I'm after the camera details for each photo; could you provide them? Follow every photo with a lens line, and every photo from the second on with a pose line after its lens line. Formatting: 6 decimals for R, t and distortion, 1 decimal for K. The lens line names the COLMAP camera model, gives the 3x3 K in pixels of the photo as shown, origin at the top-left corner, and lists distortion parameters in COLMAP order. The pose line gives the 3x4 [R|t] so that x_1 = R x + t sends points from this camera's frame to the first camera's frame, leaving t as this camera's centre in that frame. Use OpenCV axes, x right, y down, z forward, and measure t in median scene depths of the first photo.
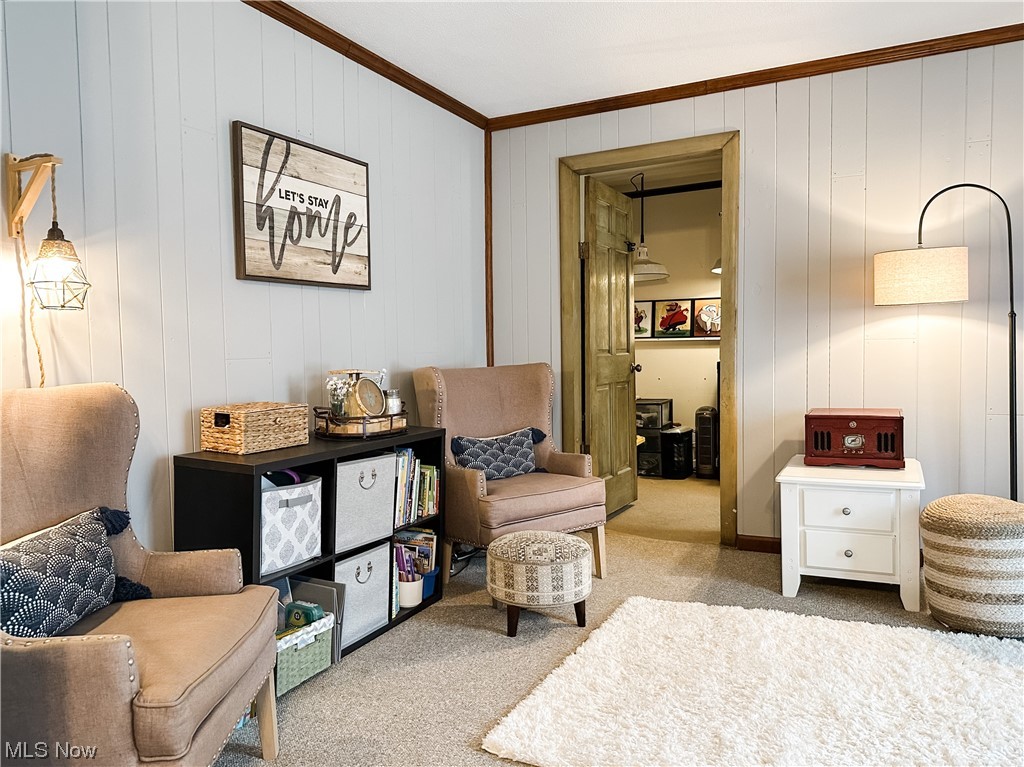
lens RADIAL K [[770.3, 0, 512.0], [0, 770.3, 383.5], [0, 0, 1]] dist [0.131399, -0.277048]
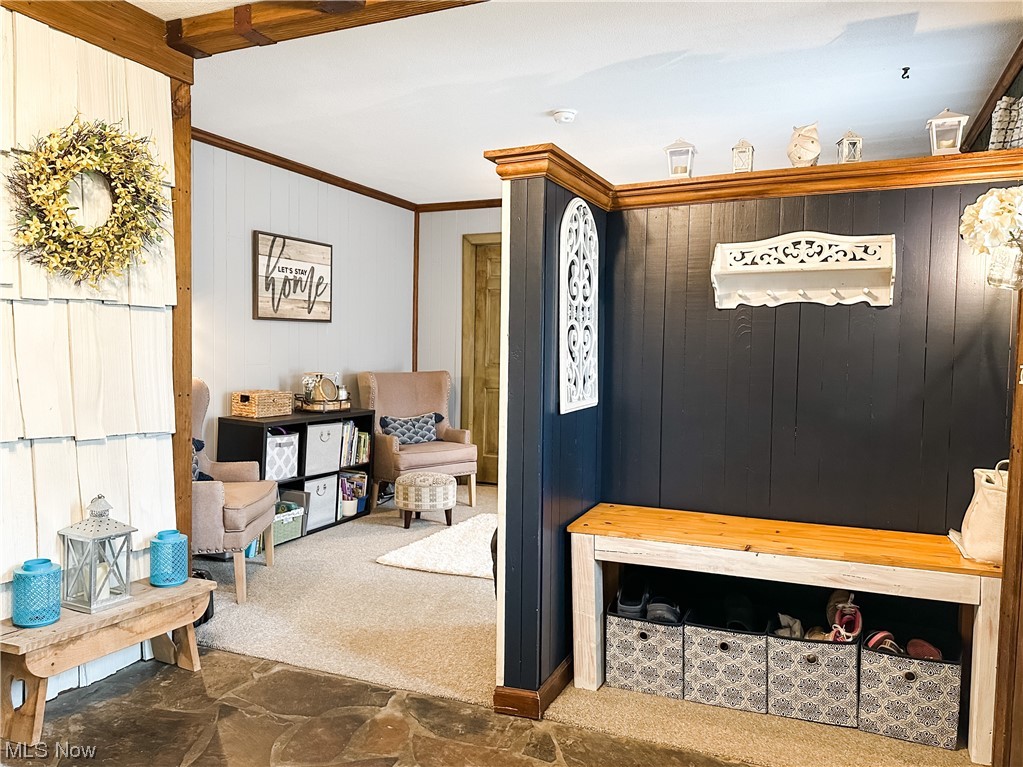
lens RADIAL K [[755.4, 0, 527.5], [0, 755.4, 386.8], [0, 0, 1]] dist [0.106541, -0.170498]
pose [[0.997161, 0.033464, 0.067449, 0.137539], [-0.033801, 0.999421, 0.003860, -0.008689], [-0.067281, -0.006129, 0.997715, -0.683010]]
